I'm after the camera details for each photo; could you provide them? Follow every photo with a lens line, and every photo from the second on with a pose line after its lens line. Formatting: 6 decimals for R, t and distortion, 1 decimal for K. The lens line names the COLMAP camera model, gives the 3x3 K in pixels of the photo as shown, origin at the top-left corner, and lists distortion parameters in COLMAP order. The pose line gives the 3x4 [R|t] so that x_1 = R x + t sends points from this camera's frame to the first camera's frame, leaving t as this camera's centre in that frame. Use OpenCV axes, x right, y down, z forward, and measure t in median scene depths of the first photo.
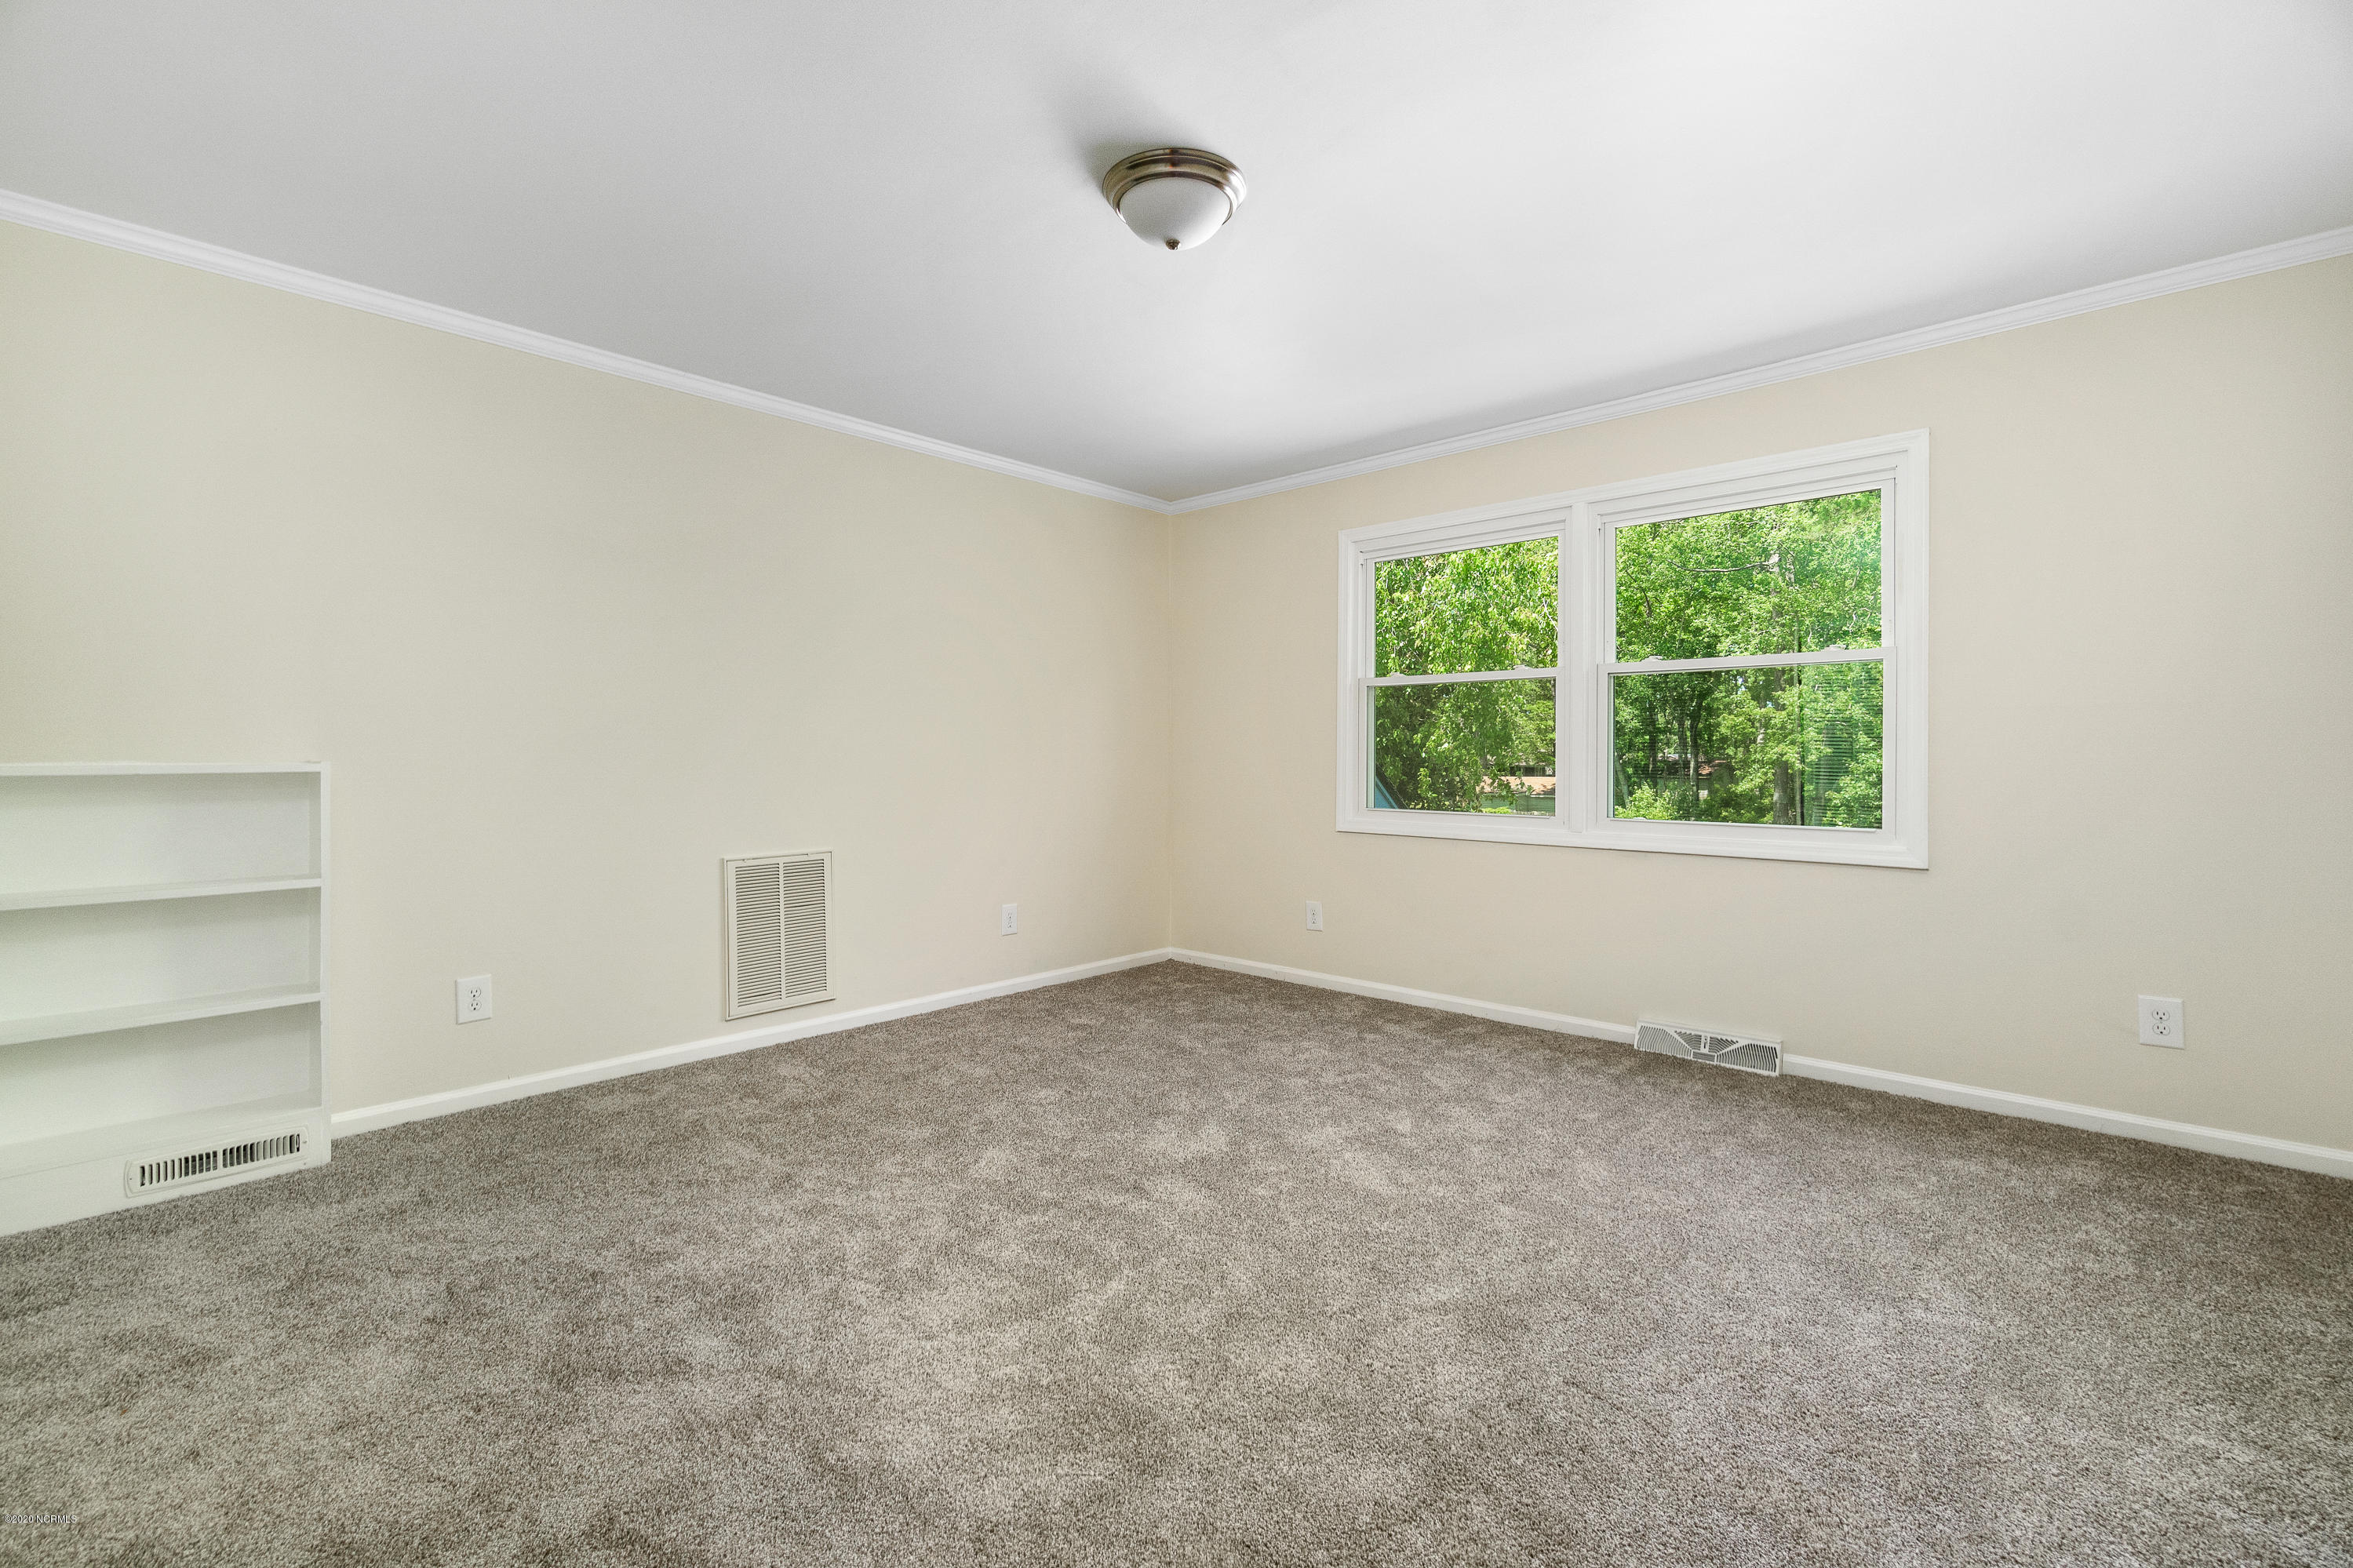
lens RADIAL K [[1028.6, 0, 1161.1], [0, 1028.6, 755.6], [0, 0, 1]] dist [-0.004603, 0.000137]
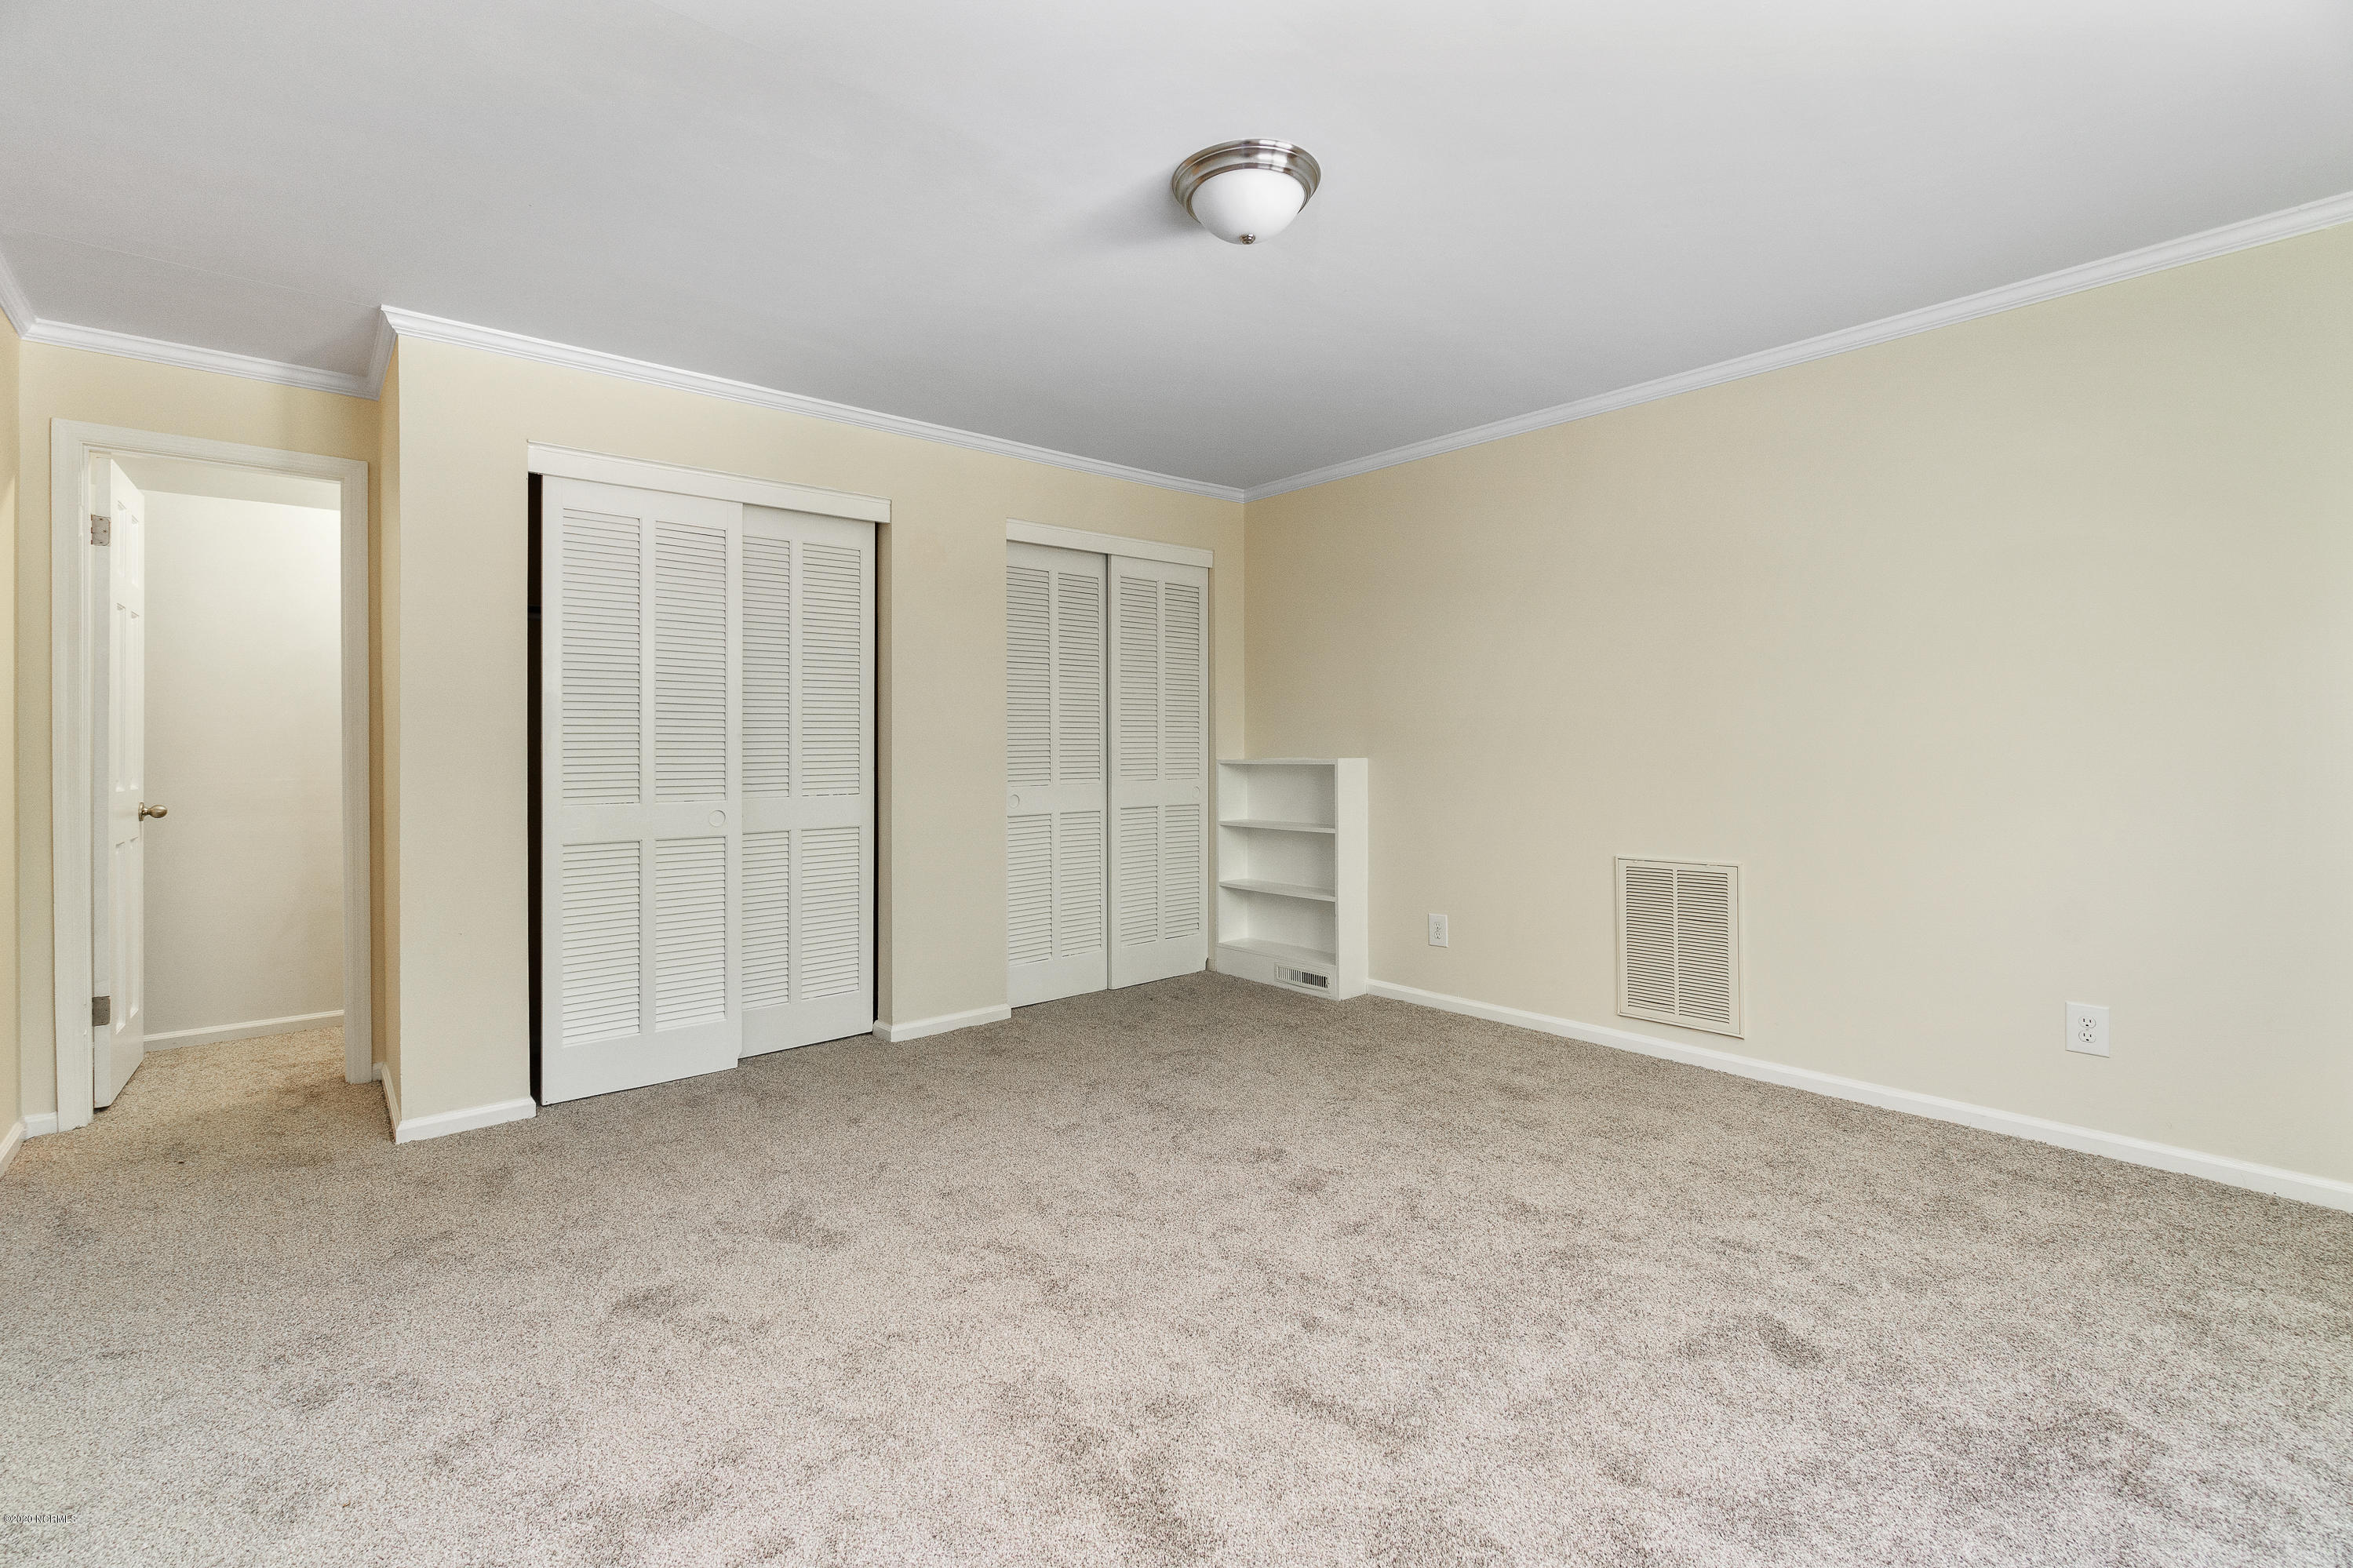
lens RADIAL K [[1028.6, 0, 1161.1], [0, 1028.6, 755.6], [0, 0, 1]] dist [-0.004603, 0.000137]
pose [[-0.115519, 0.002815, -0.993301, 0.624671], [0.000738, 0.999996, 0.002748, -0.002096], [0.993305, -0.000415, -0.115520, 0.654902]]
